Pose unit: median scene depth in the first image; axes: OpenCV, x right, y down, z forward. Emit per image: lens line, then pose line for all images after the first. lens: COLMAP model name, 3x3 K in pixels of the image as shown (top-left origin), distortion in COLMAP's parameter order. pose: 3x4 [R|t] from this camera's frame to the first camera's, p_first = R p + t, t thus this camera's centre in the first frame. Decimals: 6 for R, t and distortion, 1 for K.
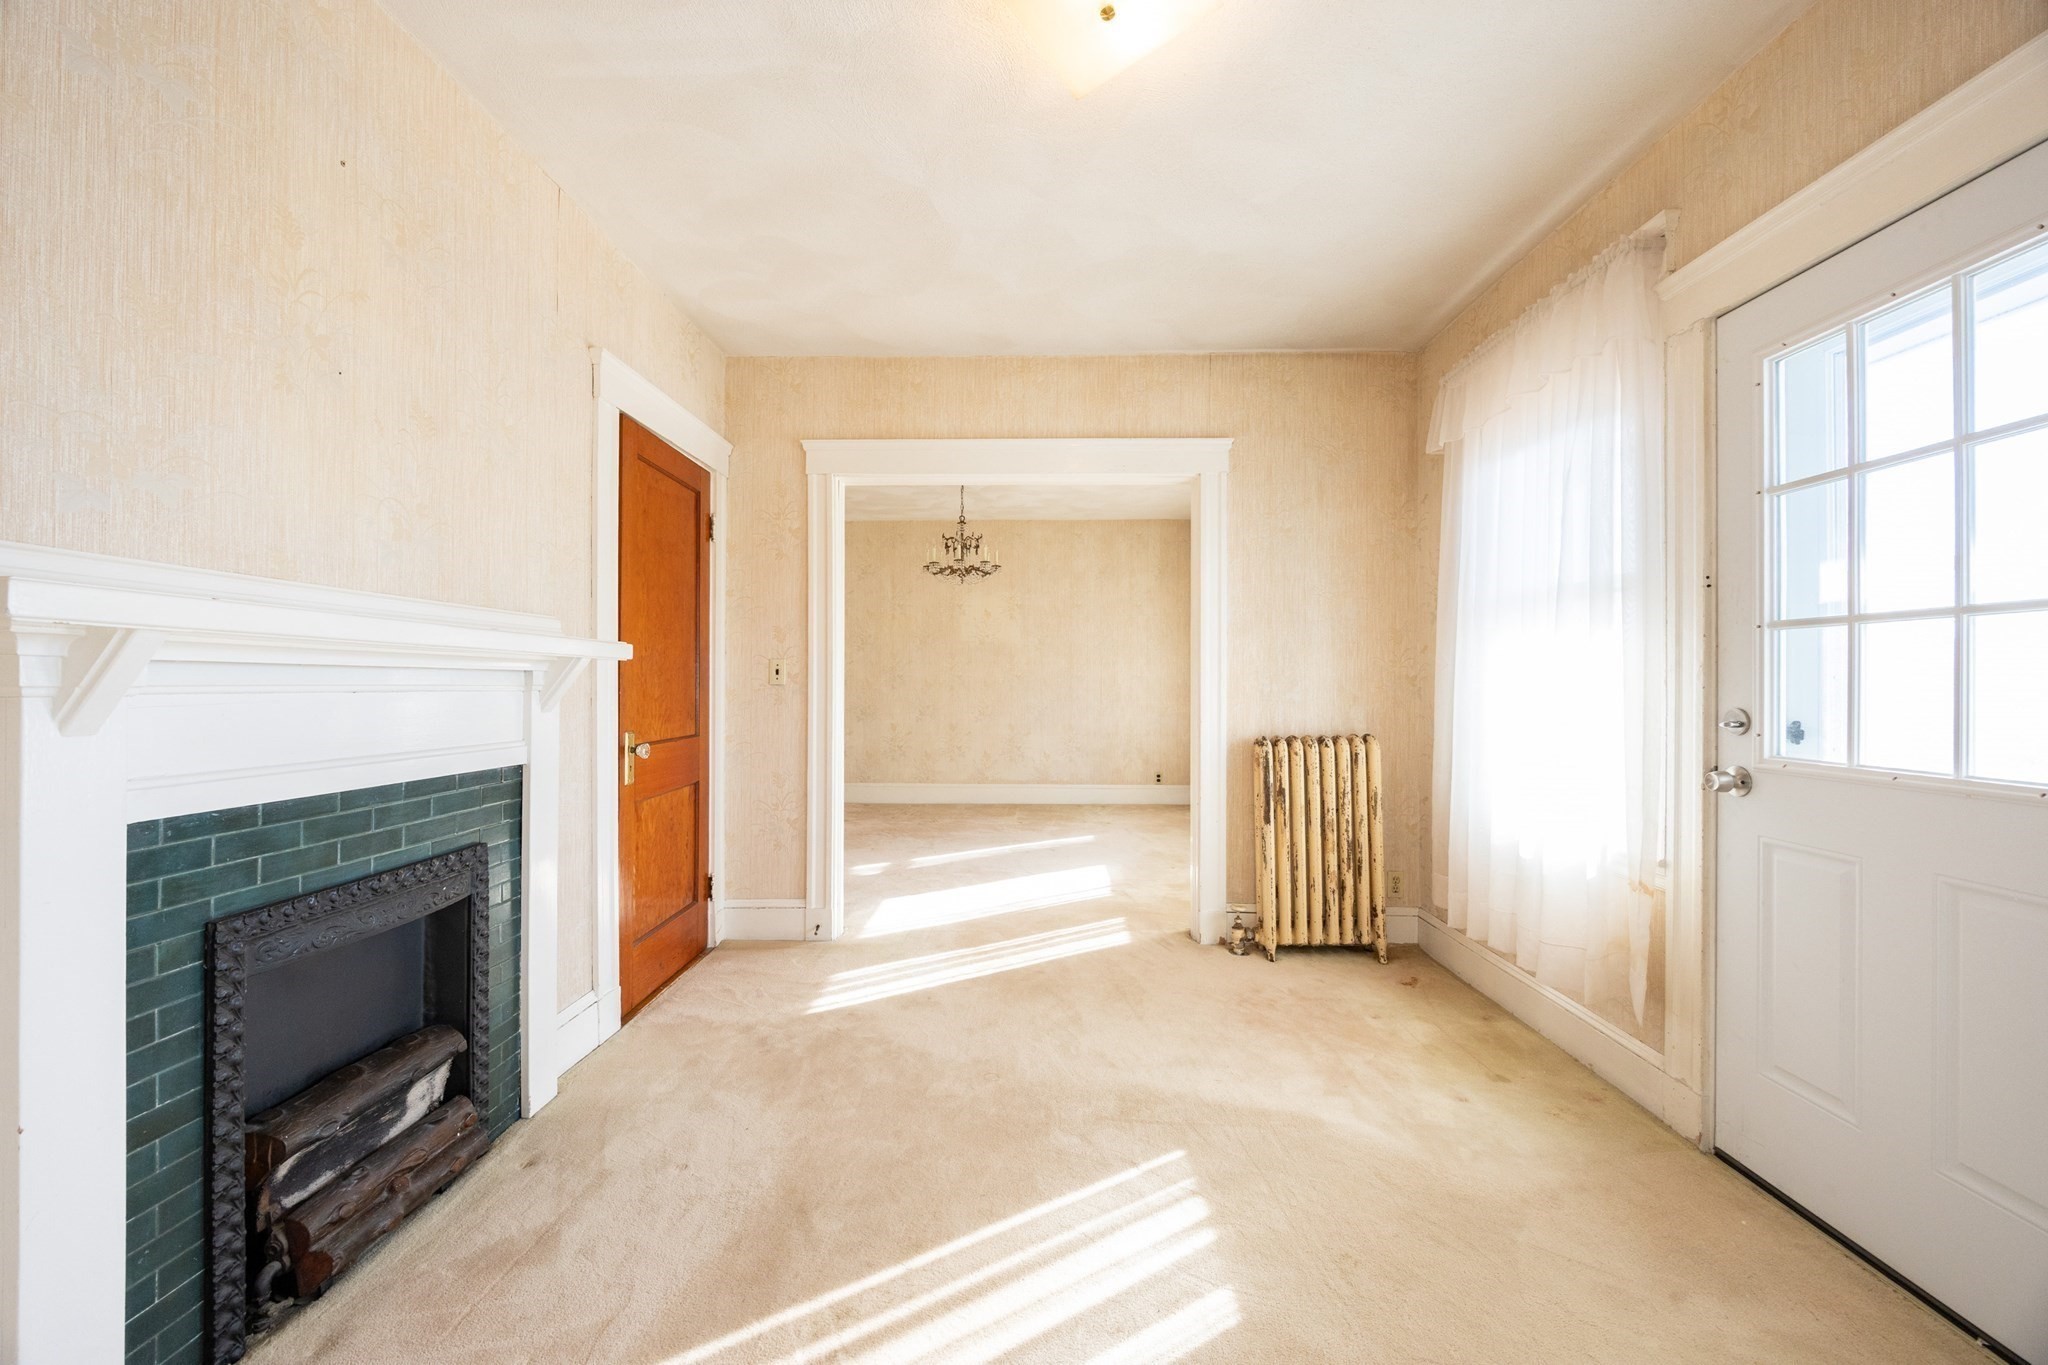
lens RADIAL K [[789.6, 0, 1016.1], [0, 789.6, 688.5], [0, 0, 1]] dist [0.000954, 0.000064]
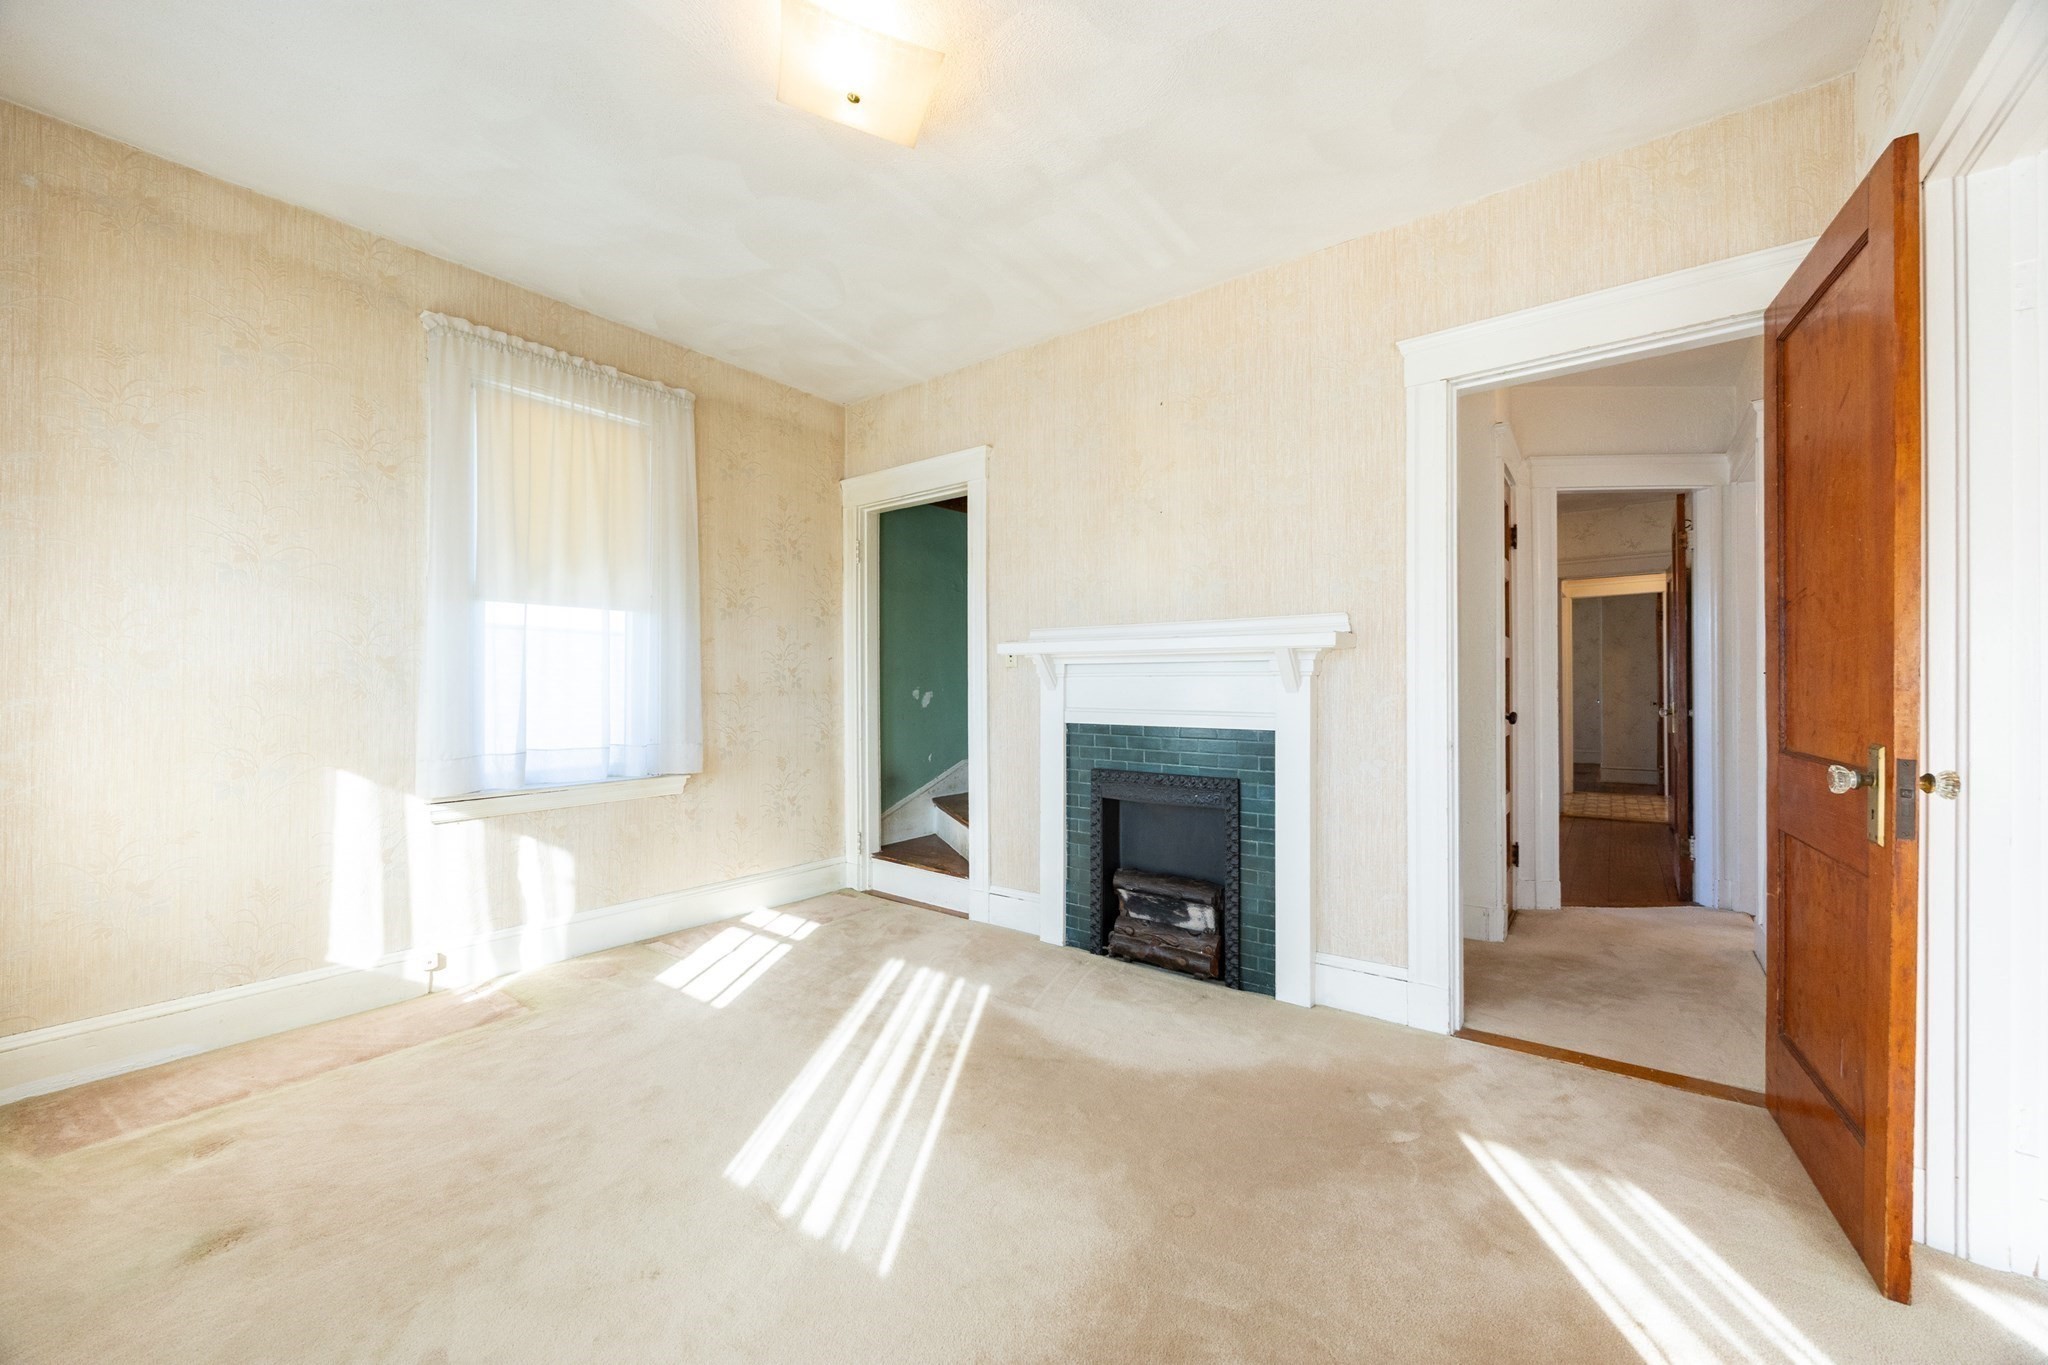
lens RADIAL K [[774.9, 0, 1024.0], [0, 774.9, 682.5], [0, 0, 1]] dist [-0.002386, -0.000275]
pose [[-0.588980, -0.000837, -0.808147, 0.450707], [-0.003343, 0.999993, 0.001401, 0.009302], [0.808141, 0.003527, -0.588979, 0.949117]]
